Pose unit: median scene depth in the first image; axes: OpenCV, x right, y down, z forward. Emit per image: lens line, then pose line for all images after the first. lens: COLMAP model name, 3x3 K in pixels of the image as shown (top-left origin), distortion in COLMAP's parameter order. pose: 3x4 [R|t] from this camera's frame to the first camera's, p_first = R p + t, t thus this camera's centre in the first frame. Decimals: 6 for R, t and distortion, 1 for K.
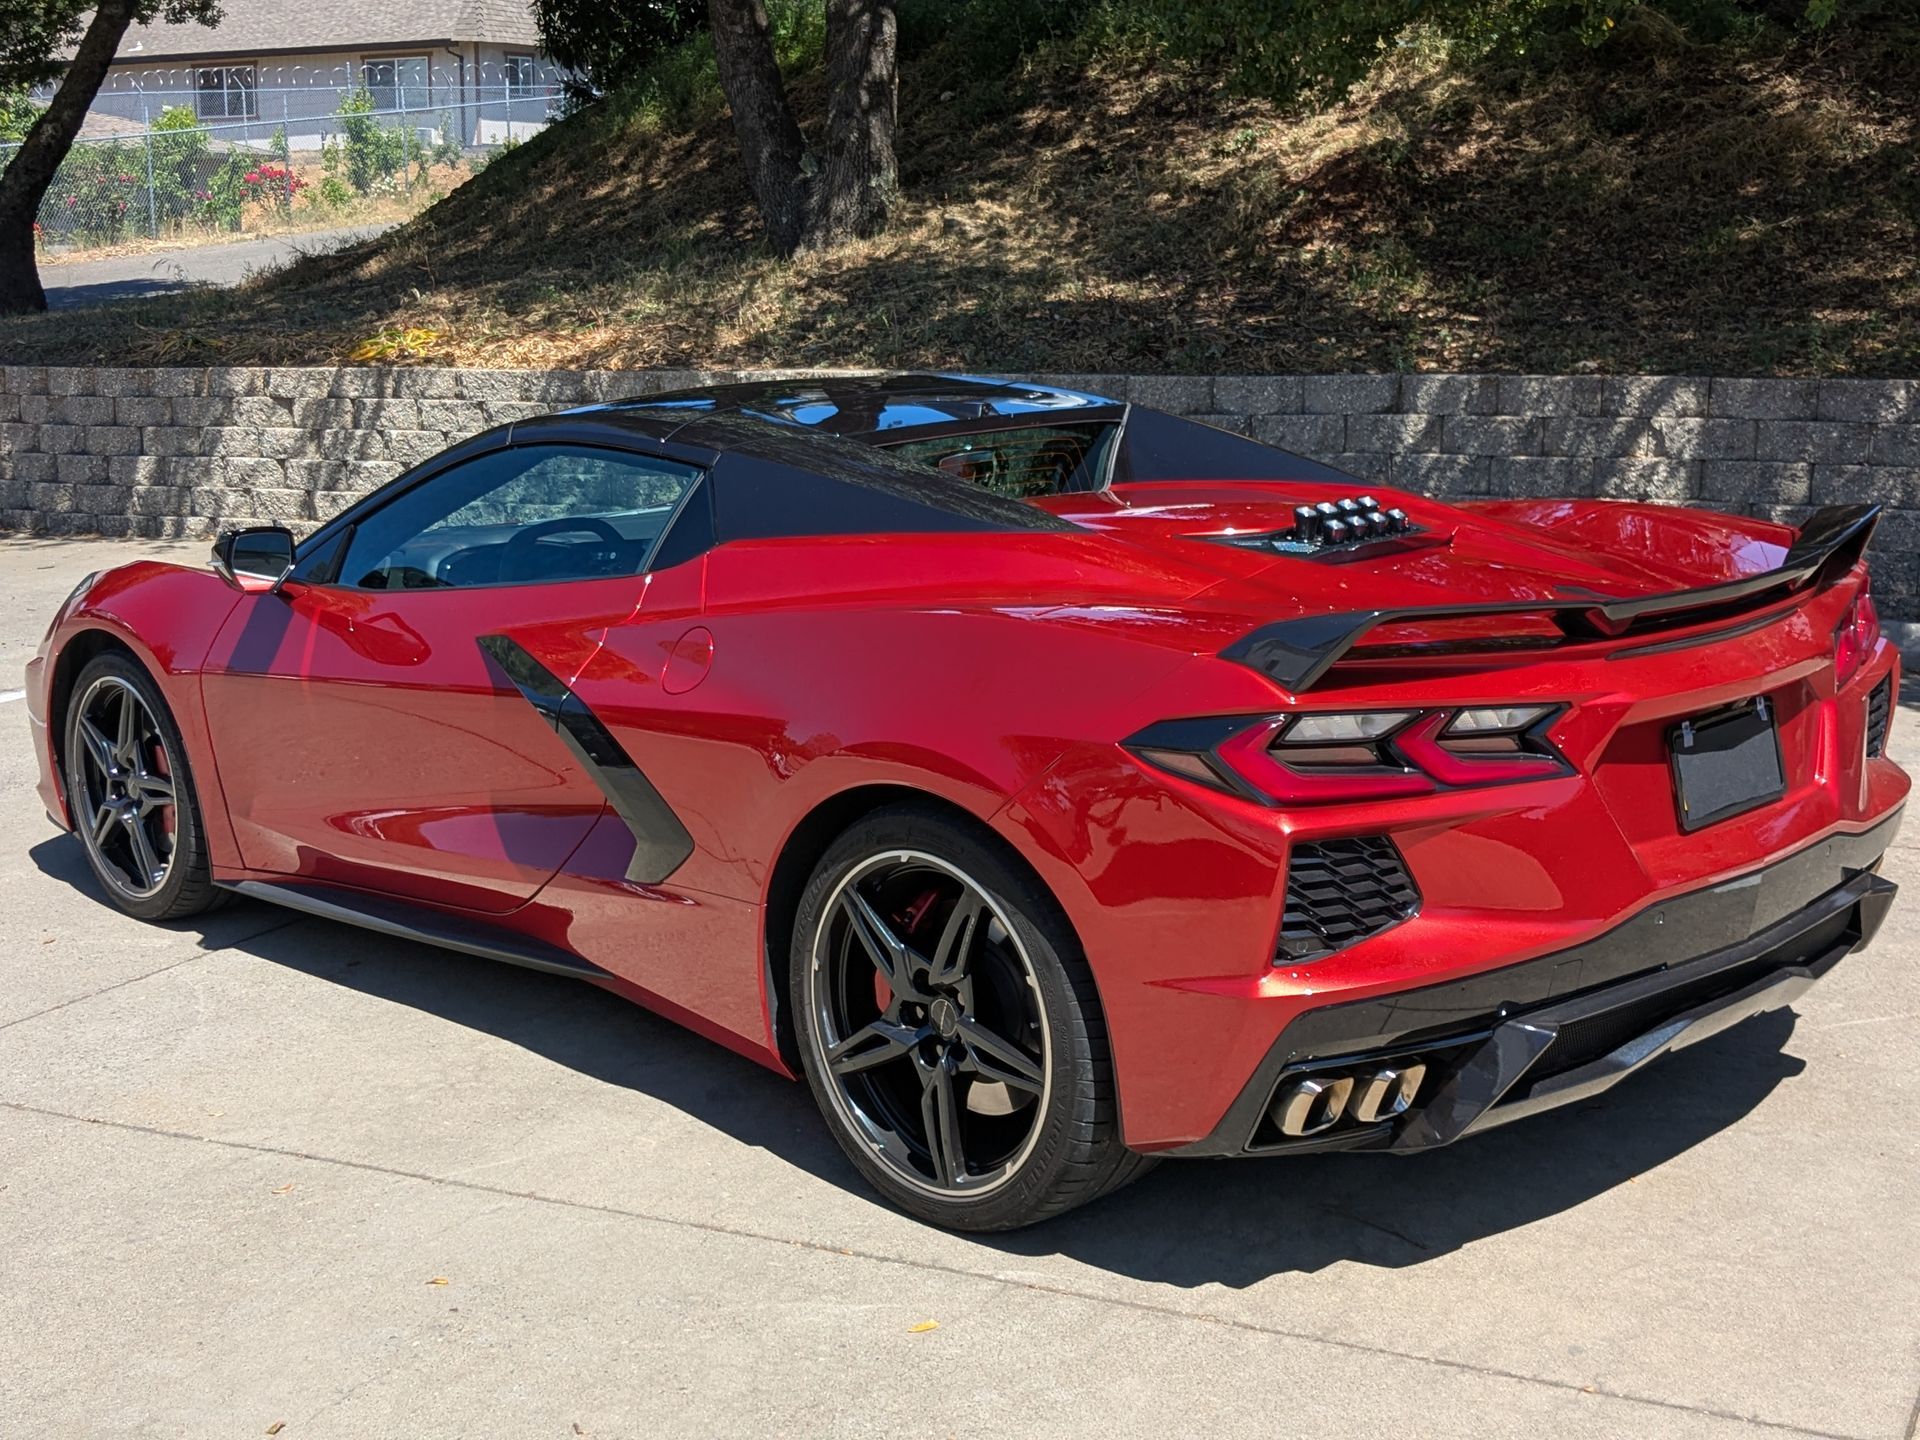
lens RADIAL K [[2630.0, 0, 960.0], [0, 2630.0, 720.0], [0, 0, 1]] dist [0.078889, -0.416954]
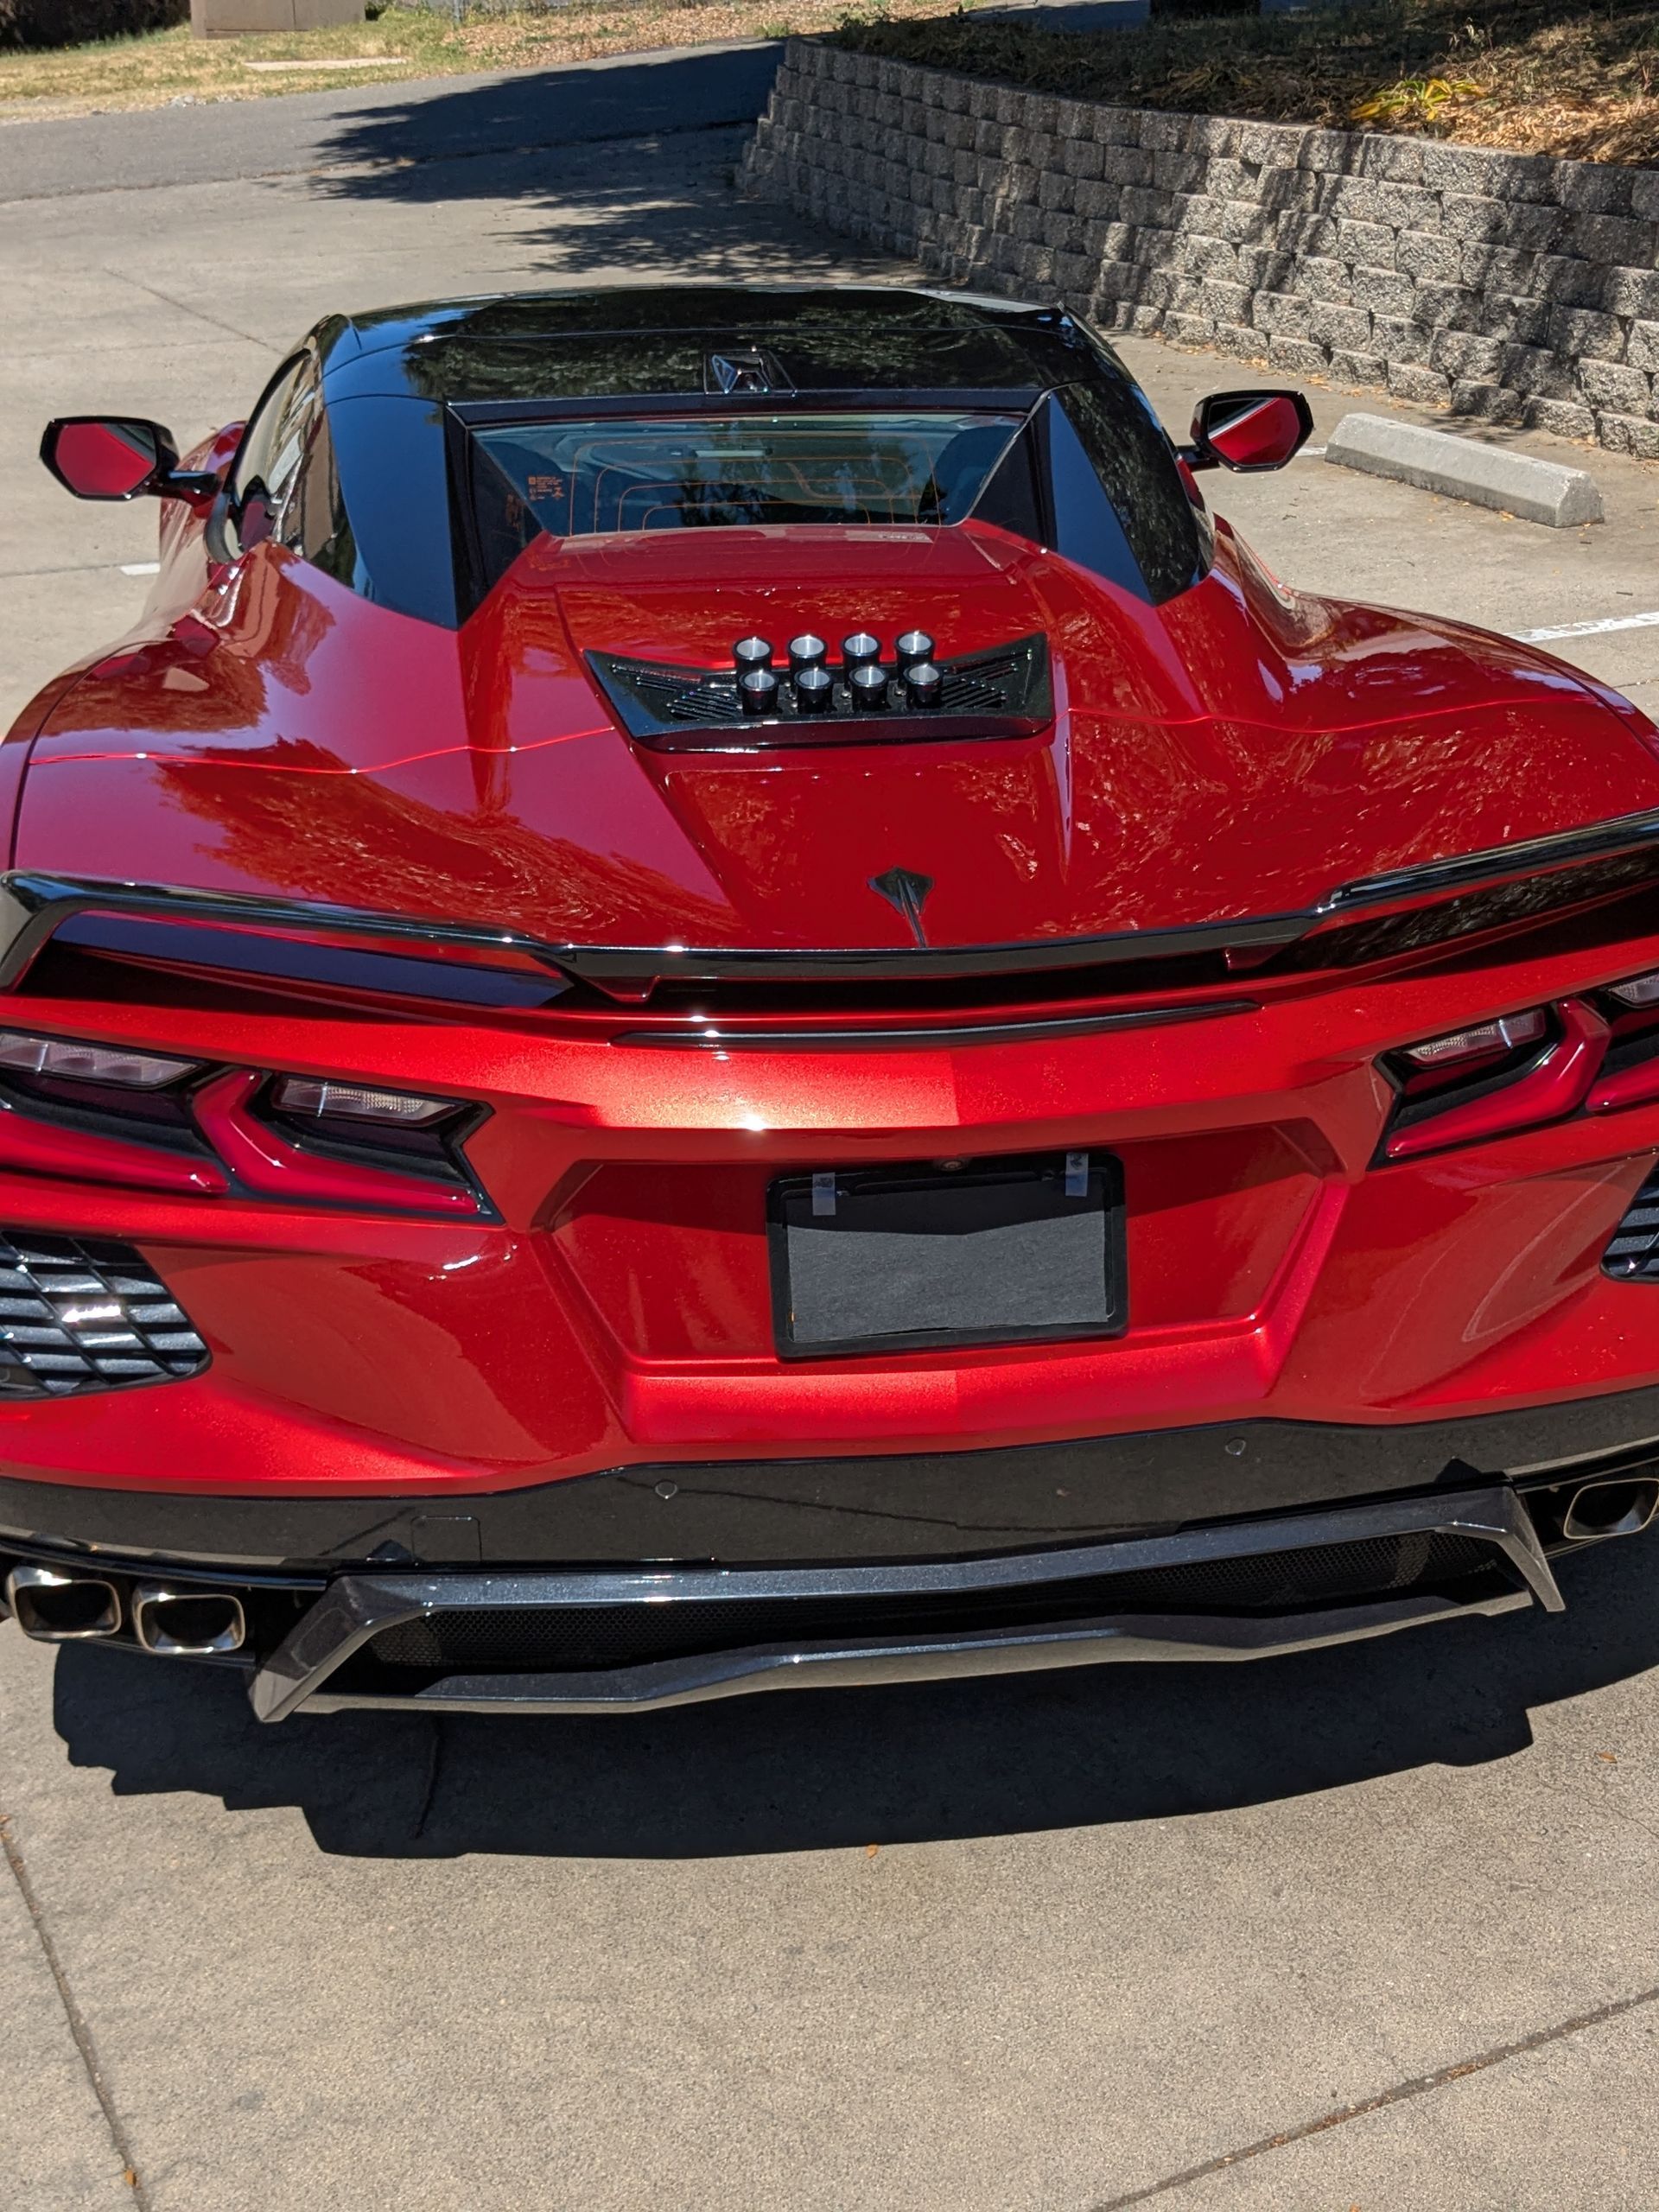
lens RADIAL K [[3030.0, 0, 829.5], [0, 3030.0, 1106.0], [0, 0, 1]] dist [0.078889, -0.416954]
pose [[0.782717, 0.250257, -0.569847, 0.232281], [-0.124931, 0.960137, 0.250059, -0.063347], [0.609710, -0.124533, 0.782780, 0.179762]]
